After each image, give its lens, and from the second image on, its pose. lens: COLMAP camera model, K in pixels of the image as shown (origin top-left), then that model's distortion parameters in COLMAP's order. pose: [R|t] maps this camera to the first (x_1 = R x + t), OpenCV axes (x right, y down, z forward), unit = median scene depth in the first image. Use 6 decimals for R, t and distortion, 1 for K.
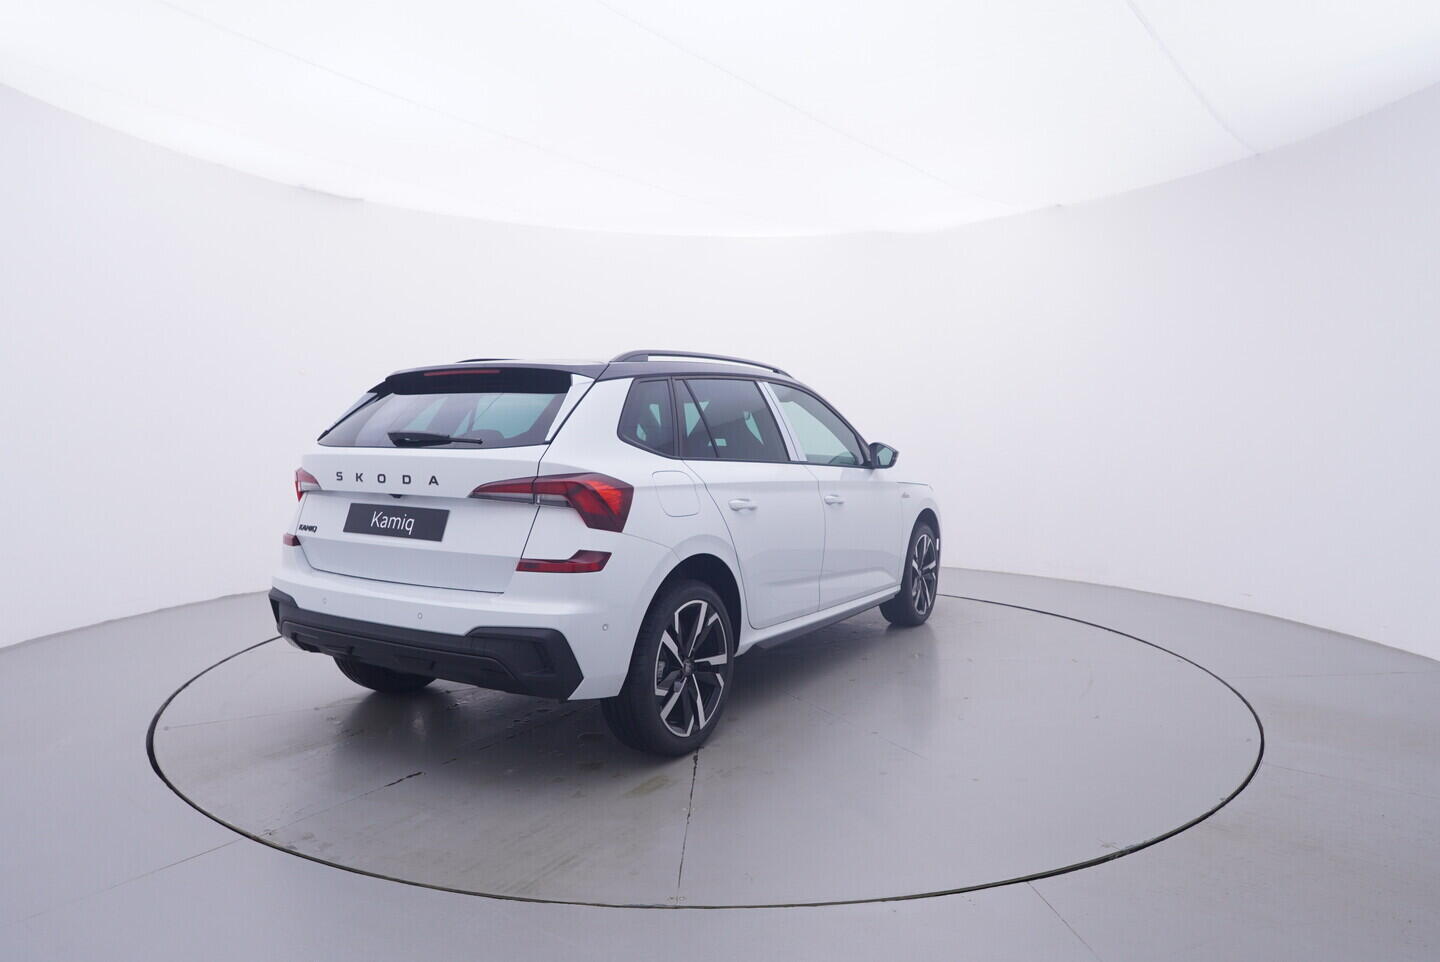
lens RADIAL K [[905.4, 0, 750.0], [0, 905.4, 483.0], [0, 0, 1]] dist [-0.071425, 0.001241]
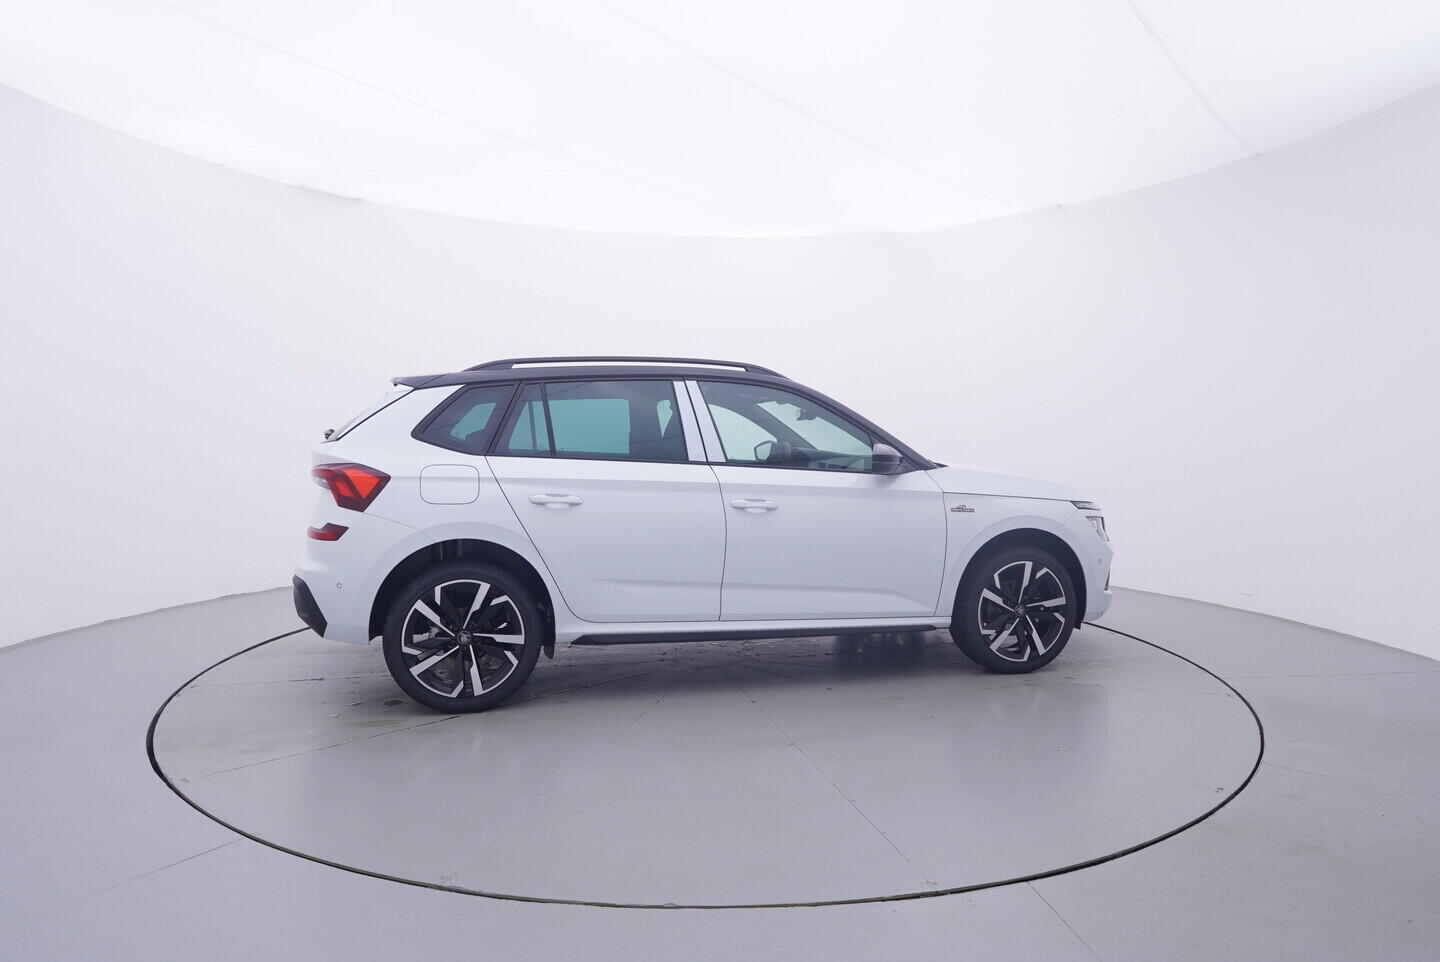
lens RADIAL K [[905.4, 0, 727.5], [0, 905.4, 506.2], [0, 0, 1]] dist [-0.071425, 0.001241]
pose [[0.721204, 0.051882, -0.690777, 1.386313], [-0.041052, 0.998640, 0.032145, -0.017535], [0.691505, 0.005174, 0.722353, 0.604173]]
